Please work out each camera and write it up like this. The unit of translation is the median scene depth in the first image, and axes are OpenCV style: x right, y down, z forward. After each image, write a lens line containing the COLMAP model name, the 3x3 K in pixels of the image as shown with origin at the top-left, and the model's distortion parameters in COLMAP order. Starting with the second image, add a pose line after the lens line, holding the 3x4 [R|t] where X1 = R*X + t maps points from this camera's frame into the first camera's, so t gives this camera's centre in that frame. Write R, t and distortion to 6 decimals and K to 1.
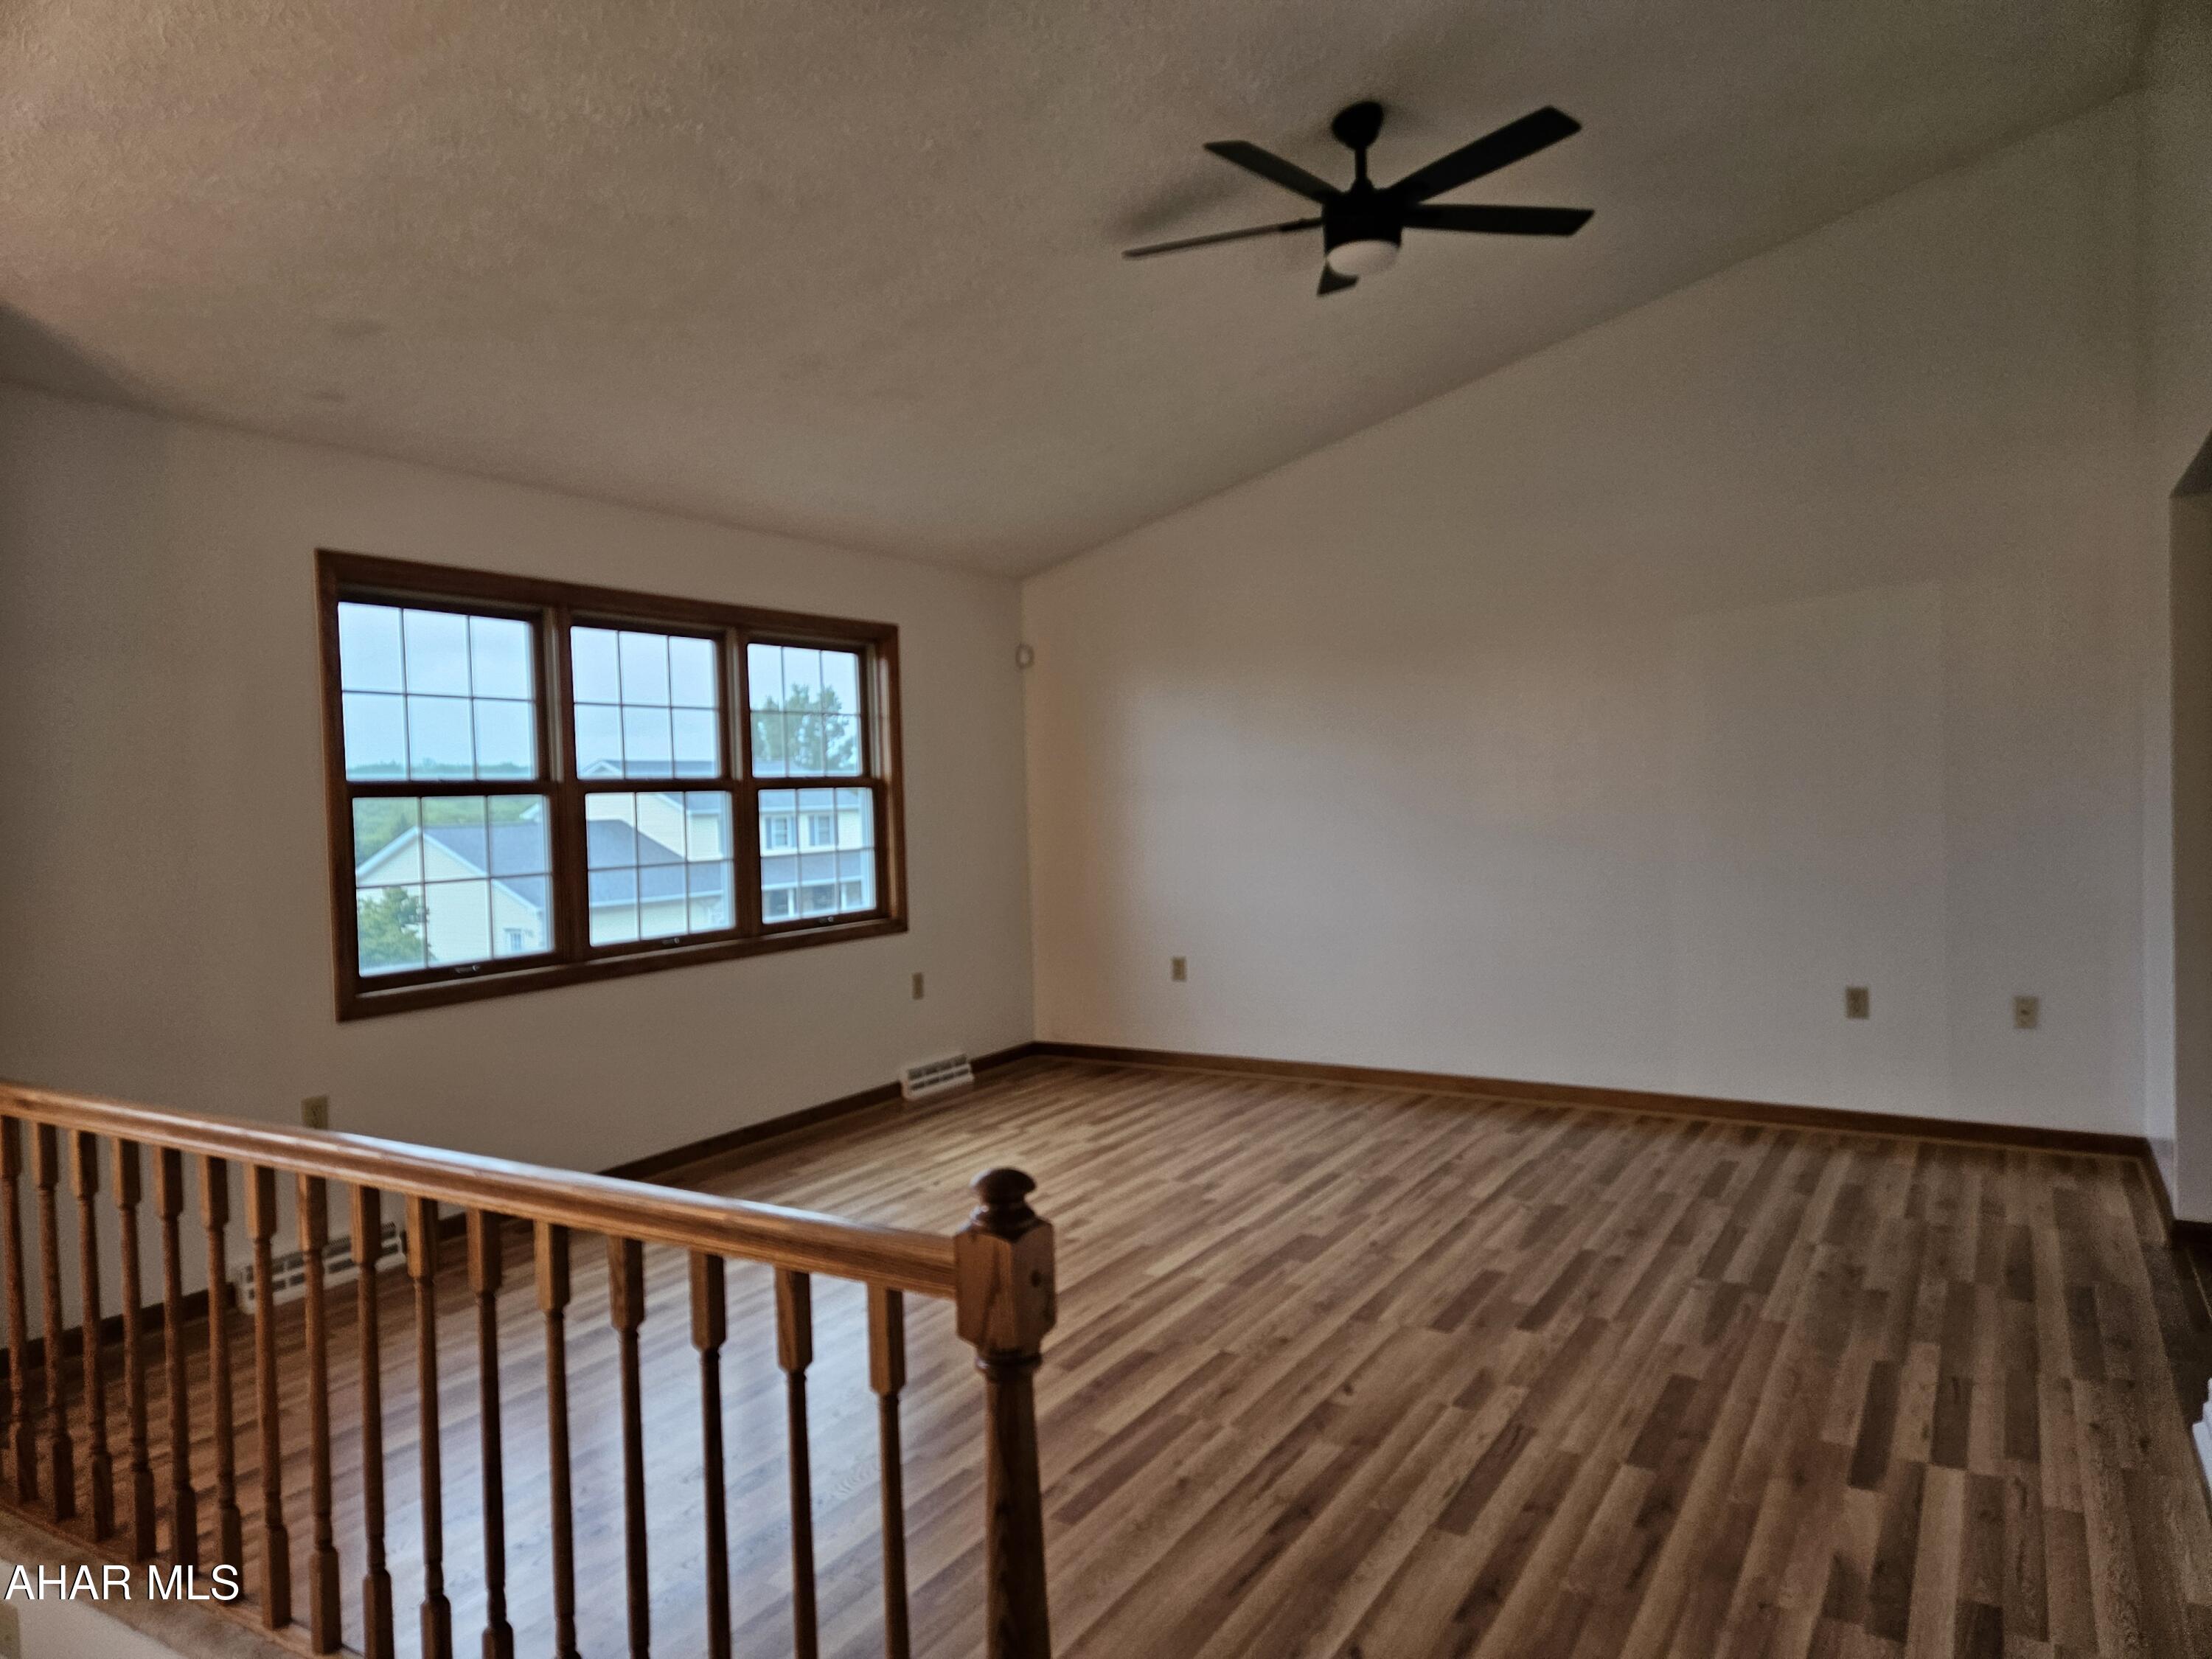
lens RADIAL K [[1430.8, 0, 1097.9], [0, 1430.8, 829.7], [0, 0, 1]] dist [0.093714, -0.080747]
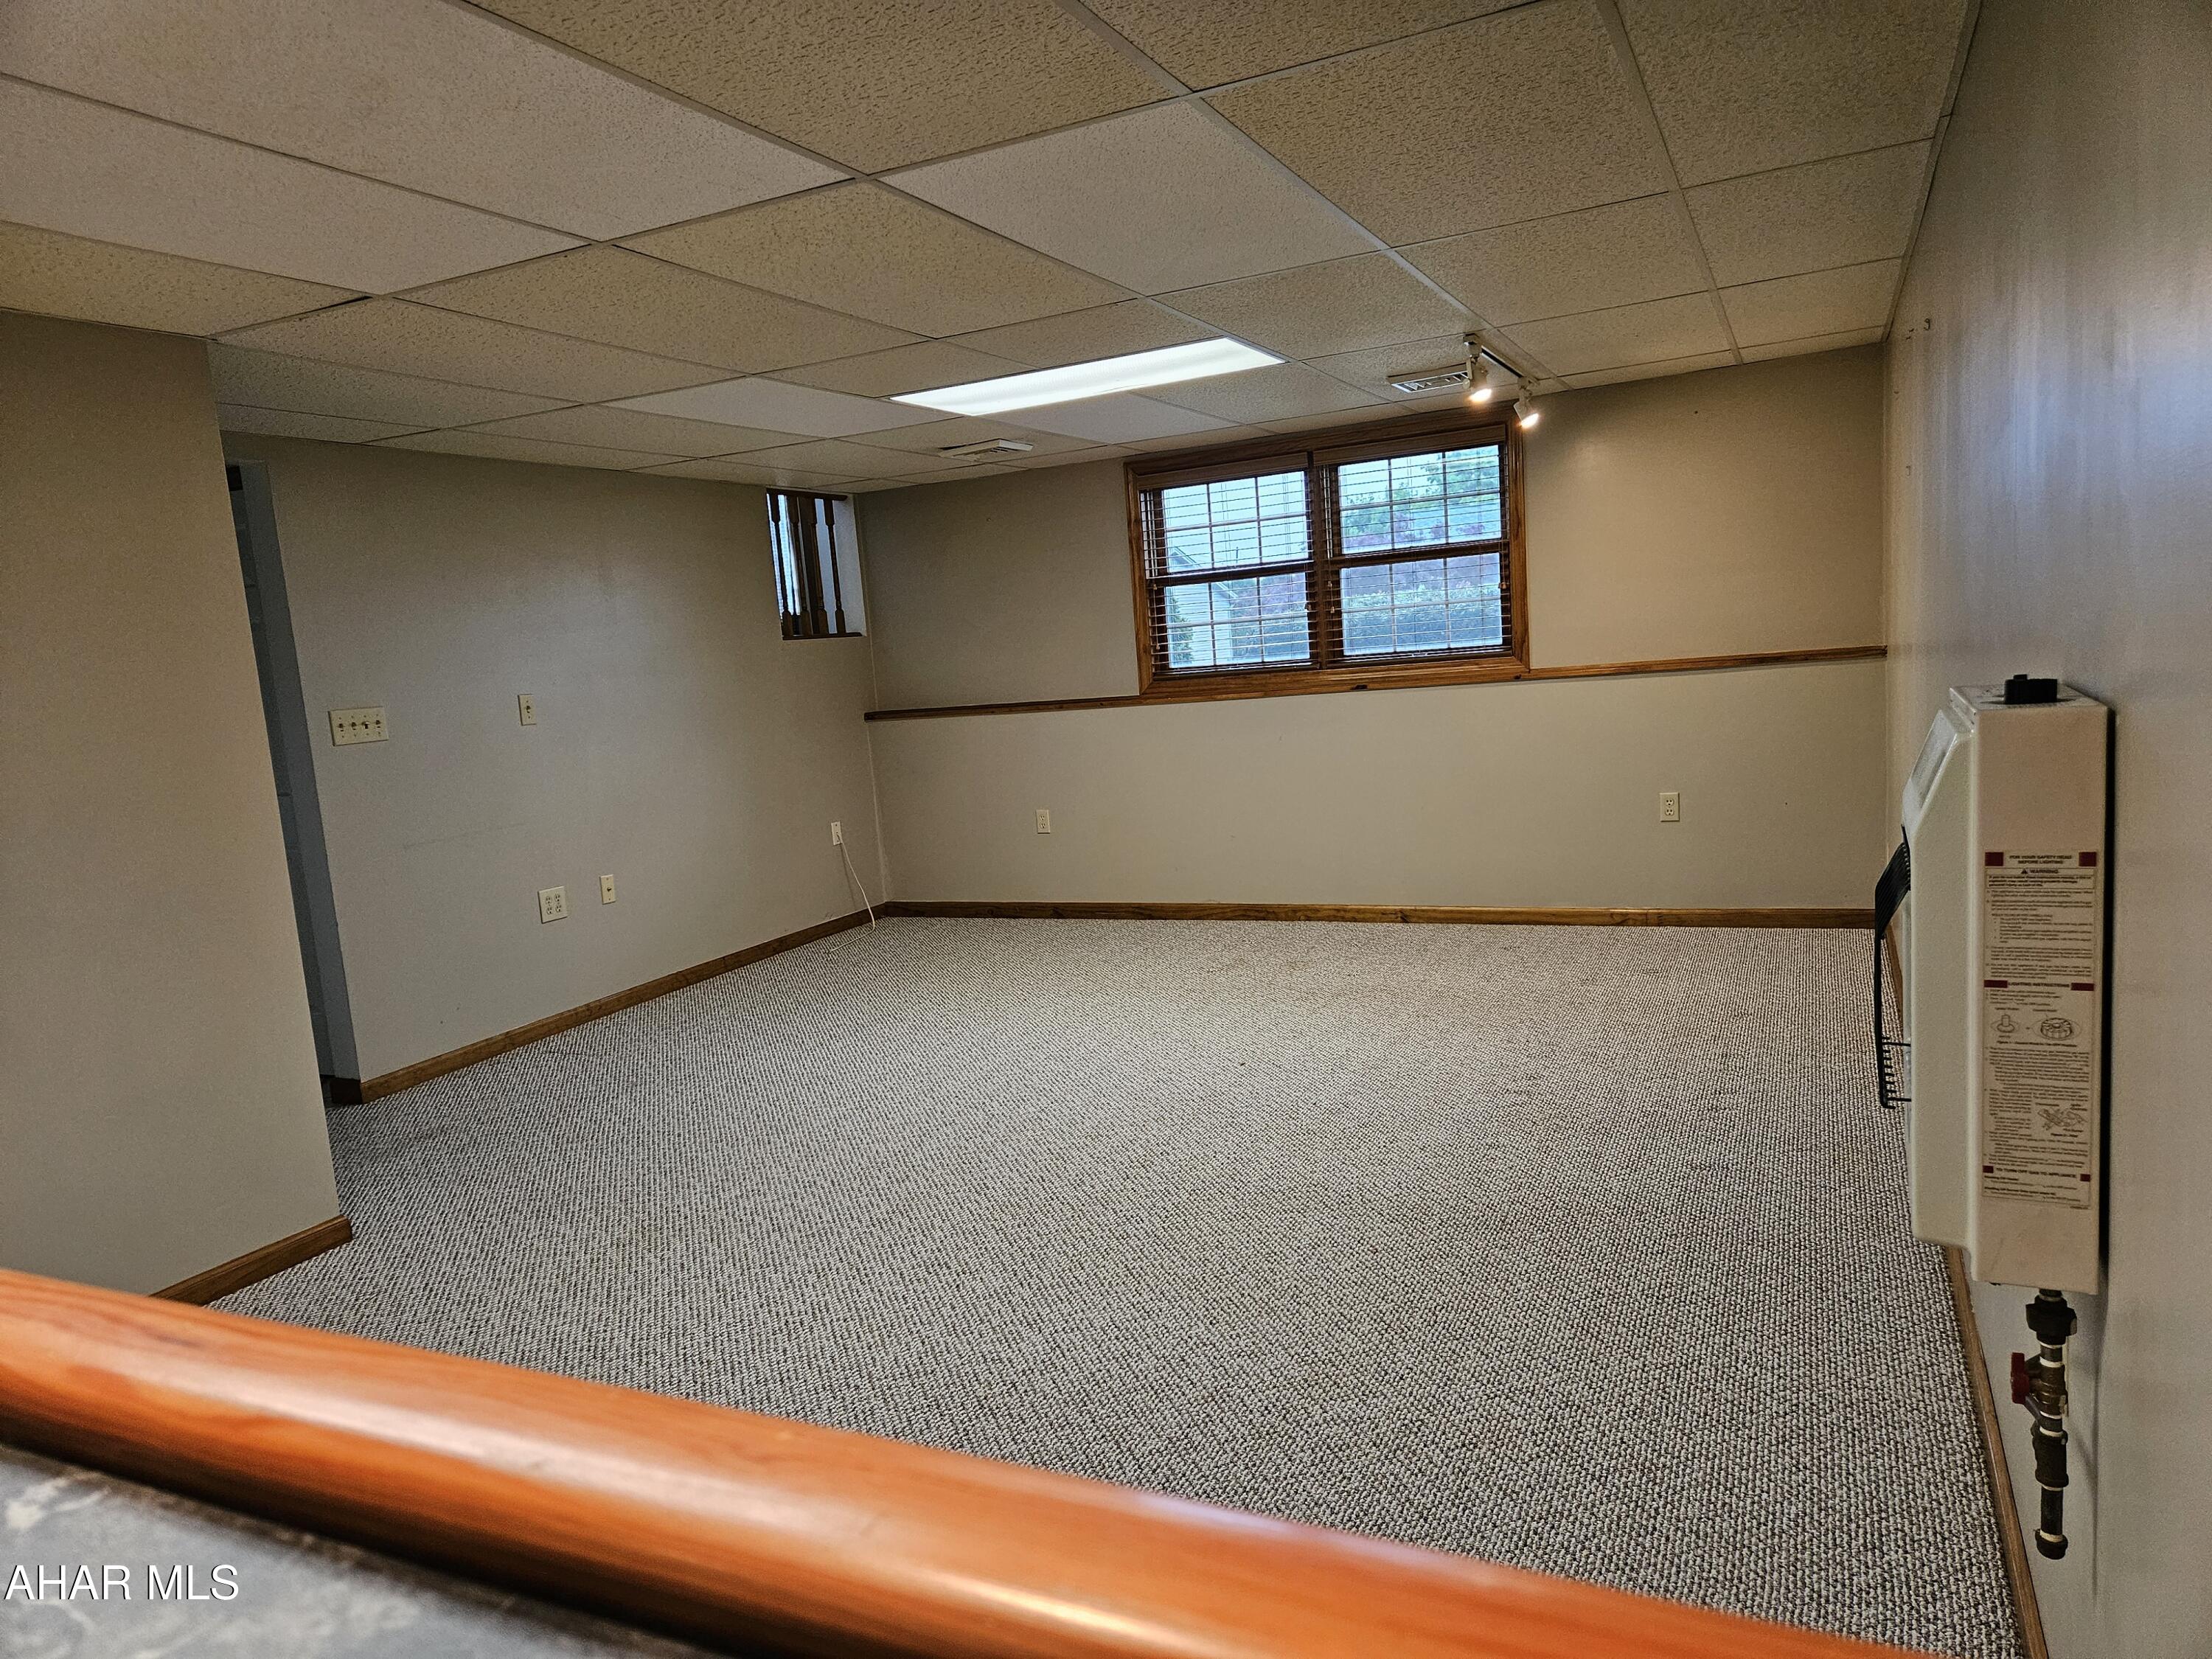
lens RADIAL K [[1430.8, 0, 1097.9], [0, 1430.8, 829.7], [0, 0, 1]] dist [0.093714, -0.080747]
pose [[0.104575, 0.162686, -0.981121, 1.234638], [0.039015, 0.985099, 0.167504, -0.020524], [0.993751, -0.055795, 0.096669, 0.596915]]
